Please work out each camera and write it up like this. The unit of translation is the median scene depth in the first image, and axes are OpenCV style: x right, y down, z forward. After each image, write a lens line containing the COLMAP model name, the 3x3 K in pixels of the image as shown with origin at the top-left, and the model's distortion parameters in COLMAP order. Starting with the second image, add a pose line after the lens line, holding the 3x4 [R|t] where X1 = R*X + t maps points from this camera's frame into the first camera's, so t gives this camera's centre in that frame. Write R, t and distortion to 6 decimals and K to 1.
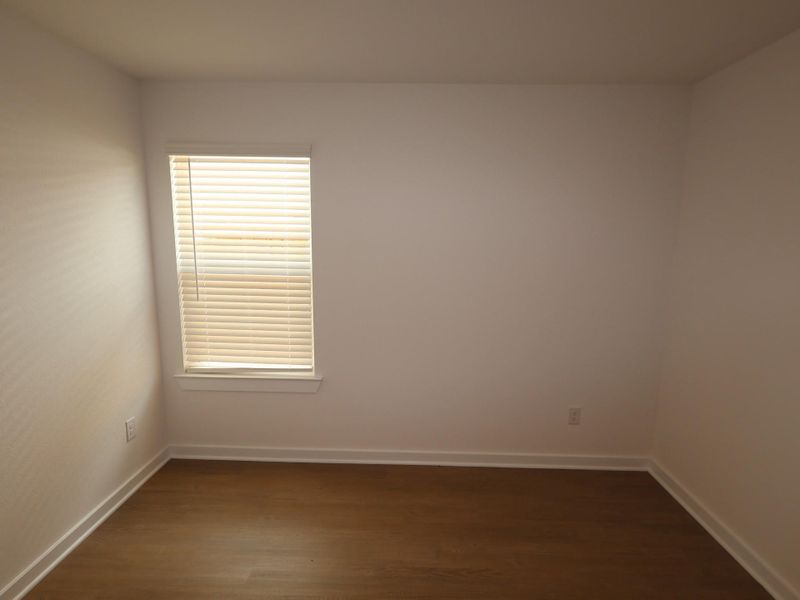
lens RADIAL K [[420.3, 0, 400.0], [0, 420.3, 300.0], [0, 0, 1]] dist [0.001277, 0.000211]
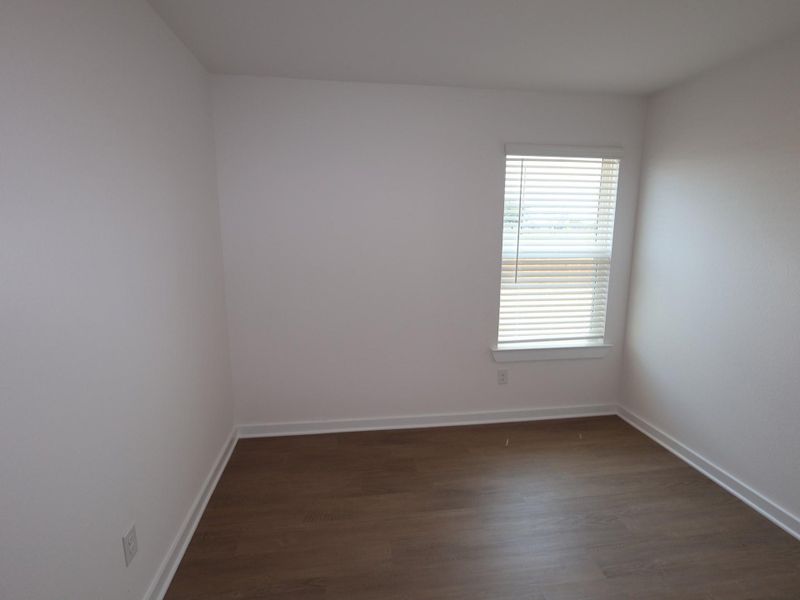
lens RADIAL K [[383.6, 0, 397.9], [0, 383.6, 286.3], [0, 0, 1]] dist [-0.018098, -0.000031]
pose [[0.989671, -0.037093, 0.138472, -0.952033], [0.035168, 0.999248, 0.016320, -0.017172], [-0.138973, -0.011282, 0.990232, 0.018310]]
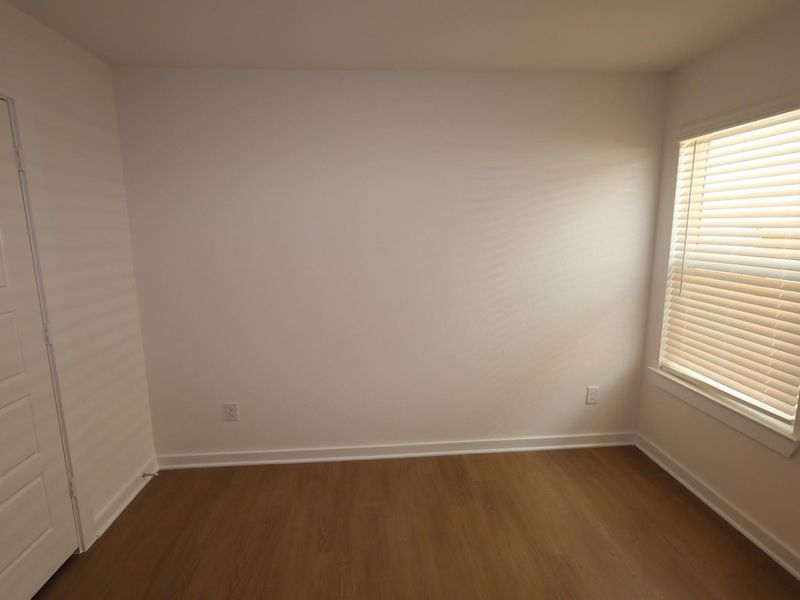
lens RADIAL K [[420.3, 0, 400.0], [0, 420.3, 300.0], [0, 0, 1]] dist [0.001277, 0.000211]
pose [[0.101298, 0.154783, -0.982742, 0.369455], [-0.146852, 0.979328, 0.139108, -0.029236], [0.983958, 0.130226, 0.121934, 0.287918]]
